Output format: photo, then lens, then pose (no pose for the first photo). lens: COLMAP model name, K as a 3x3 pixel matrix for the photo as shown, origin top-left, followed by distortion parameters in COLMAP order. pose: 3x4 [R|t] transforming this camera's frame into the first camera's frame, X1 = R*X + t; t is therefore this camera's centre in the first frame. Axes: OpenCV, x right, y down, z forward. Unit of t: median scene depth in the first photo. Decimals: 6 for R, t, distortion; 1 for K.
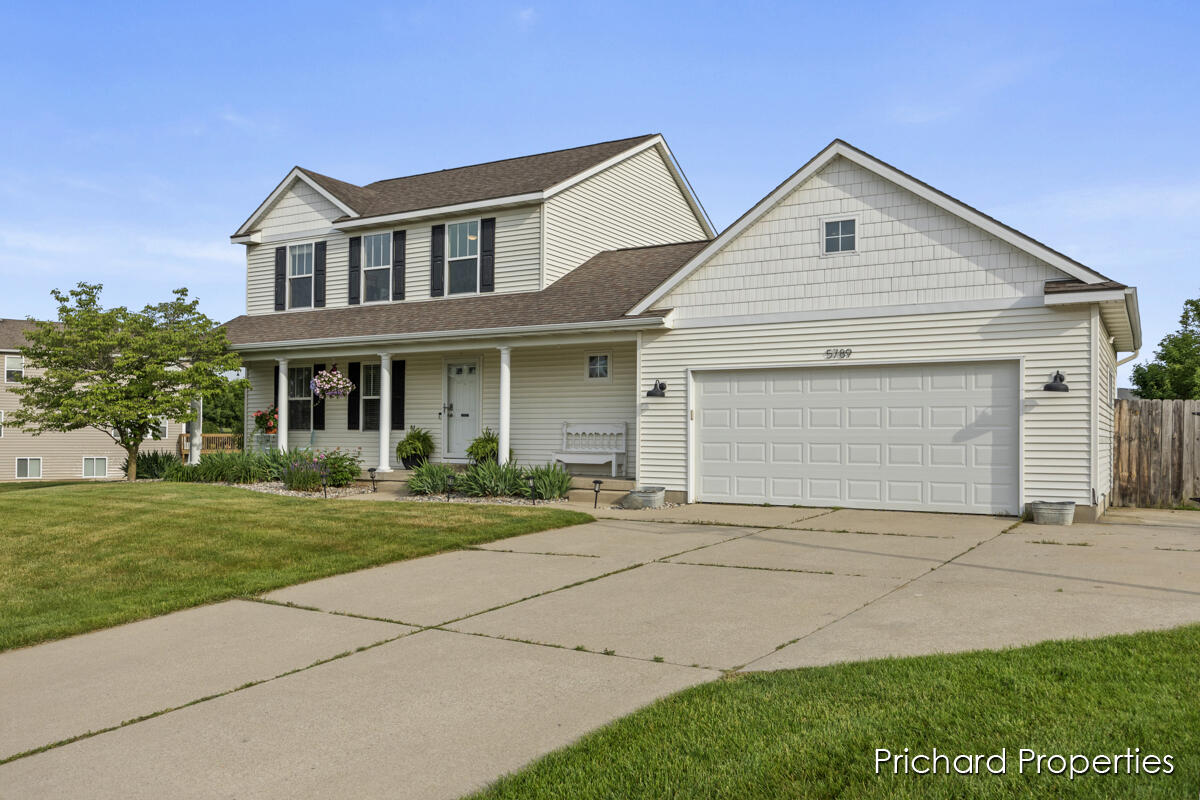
lens RADIAL K [[958.6, 0, 598.0], [0, 958.6, 406.6], [0, 0, 1]] dist [0.006906, 0.010708]
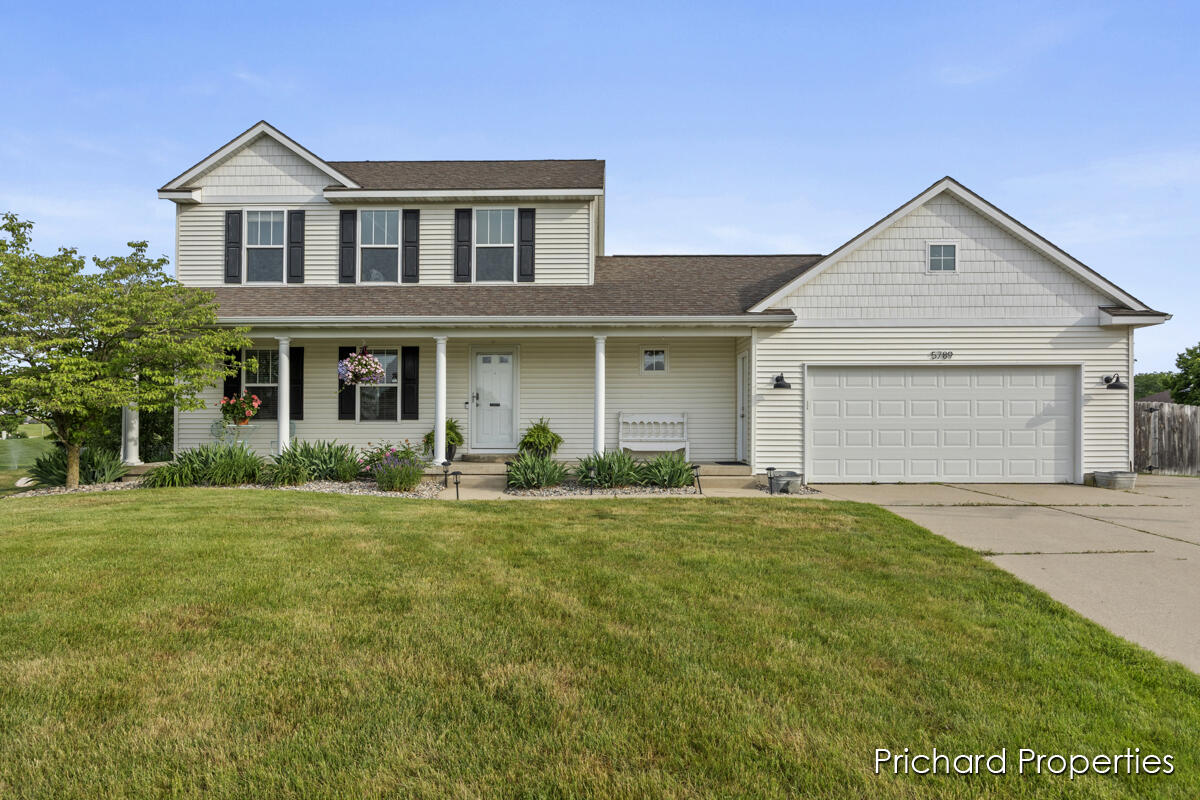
lens RADIAL K [[693.3, 0, 601.1], [0, 693.3, 403.9], [0, 0, 1]] dist [0.005699, -0.001035]
pose [[0.871525, 0.007938, 0.490287, -0.404774], [-0.009701, 0.999952, 0.001055, 0.006704], [-0.490256, -0.005676, 0.871560, 0.330965]]
